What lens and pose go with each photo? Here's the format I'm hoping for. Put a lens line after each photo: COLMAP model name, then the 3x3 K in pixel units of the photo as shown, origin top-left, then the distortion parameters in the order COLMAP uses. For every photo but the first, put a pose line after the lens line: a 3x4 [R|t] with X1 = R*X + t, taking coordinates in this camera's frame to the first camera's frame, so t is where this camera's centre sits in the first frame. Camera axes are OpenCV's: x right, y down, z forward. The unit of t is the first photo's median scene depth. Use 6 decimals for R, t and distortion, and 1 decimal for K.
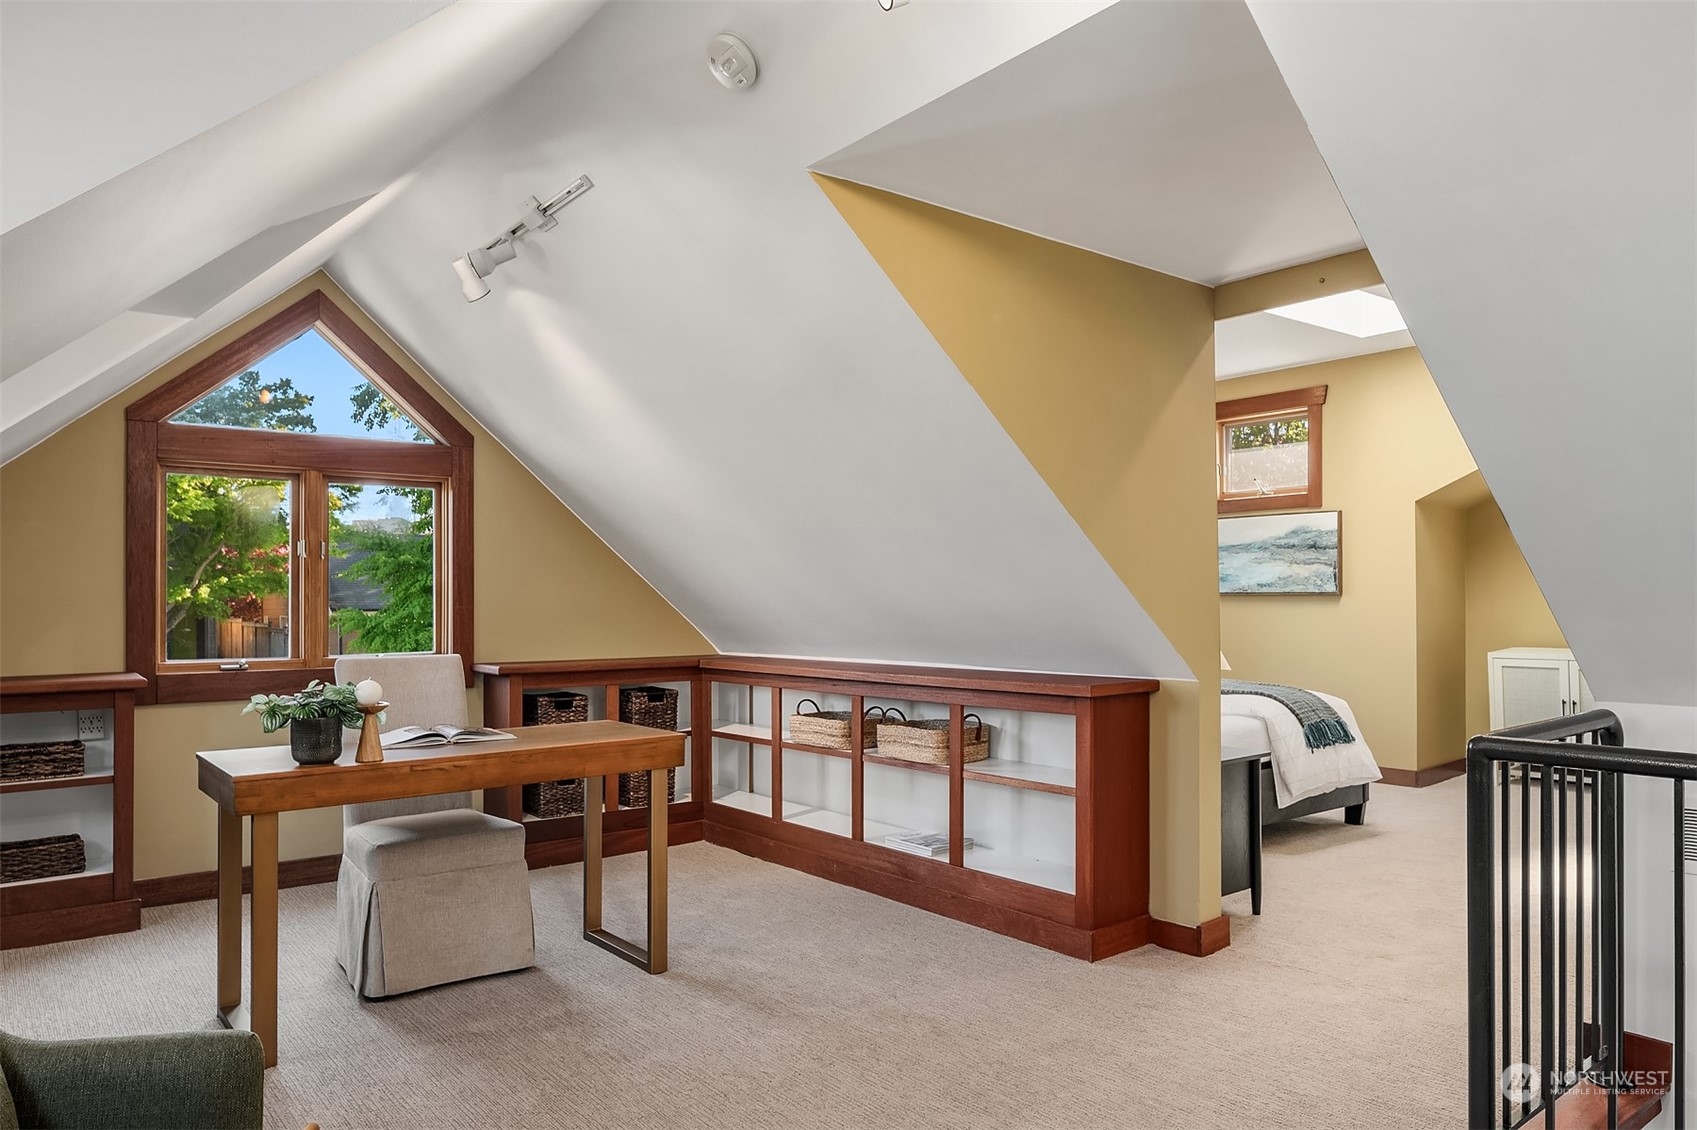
lens RADIAL K [[1125.0, 0, 849.0], [0, 1125.0, 595.7], [0, 0, 1]] dist [-0.002348, -0.002369]
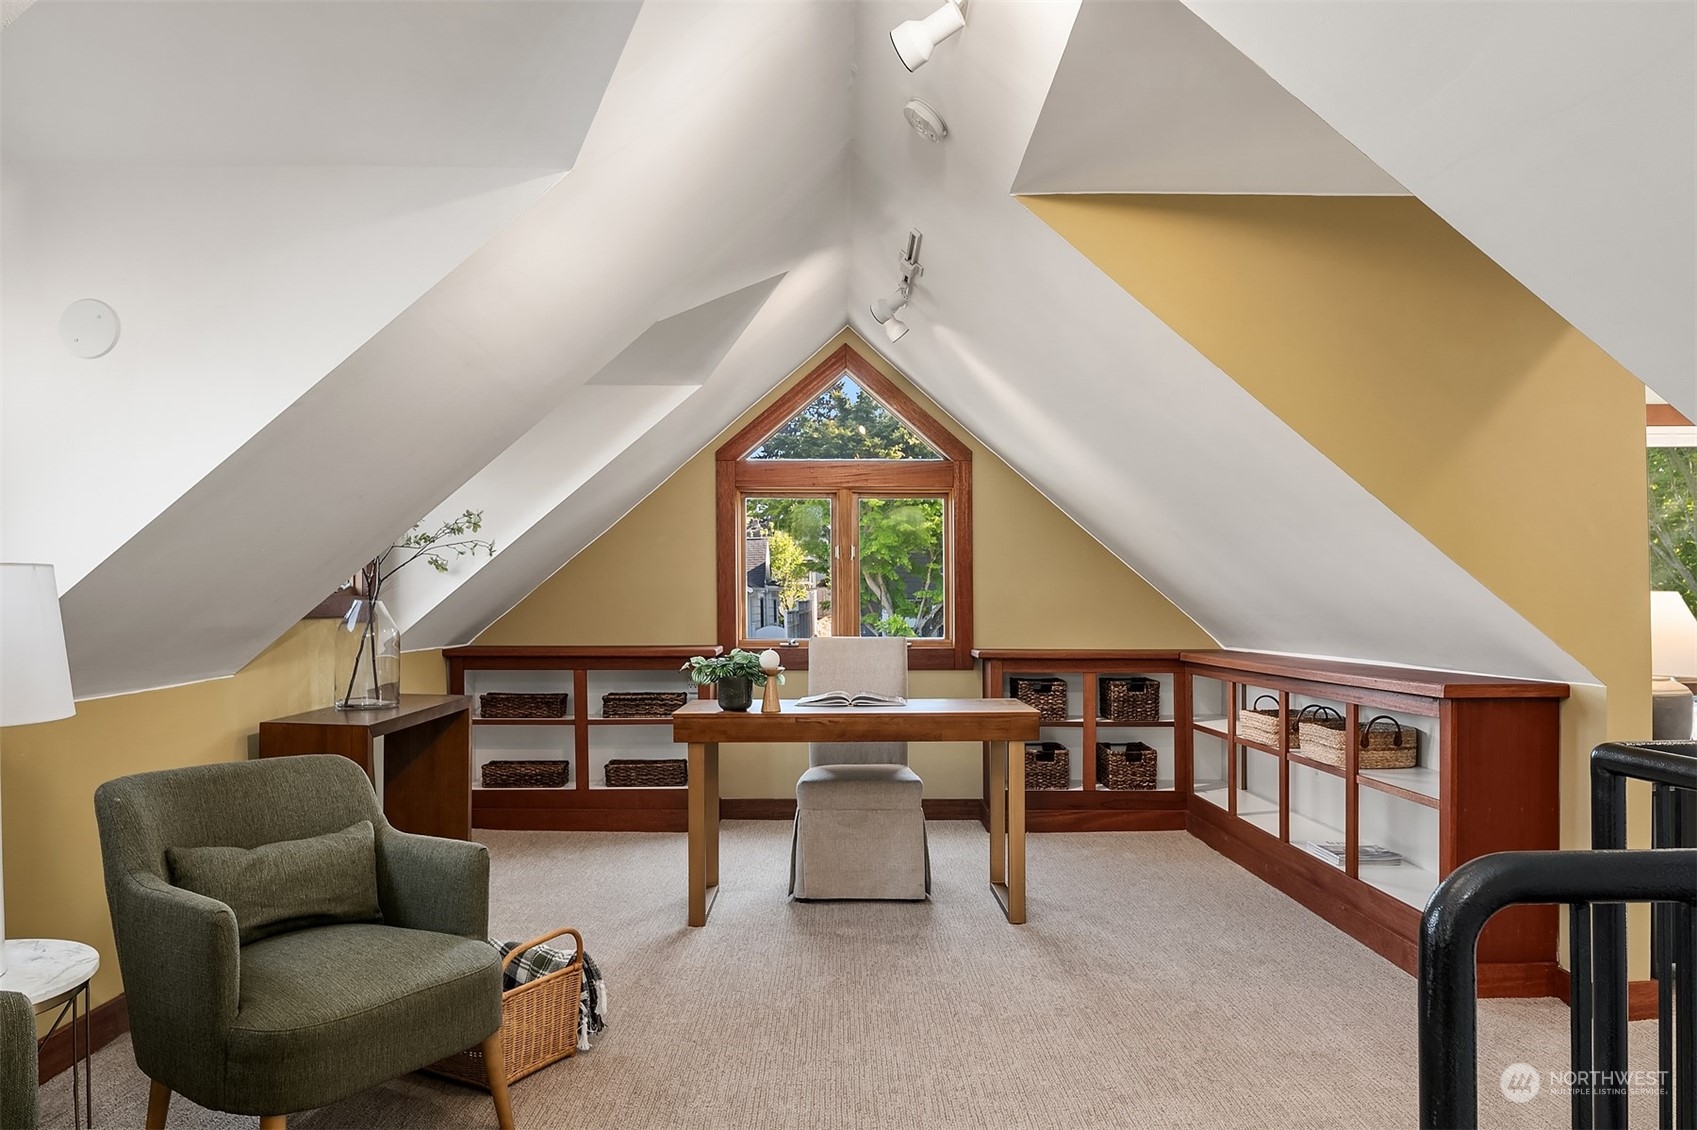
lens RADIAL K [[1125.7, 0, 853.1], [0, 1125.7, 620.9], [0, 0, 1]] dist [-0.004570, -0.002760]
pose [[0.791212, 0.013108, -0.611401, 0.324688], [-0.001494, 0.999809, 0.019501, 0.011225], [0.611540, -0.014515, 0.791081, 0.017001]]
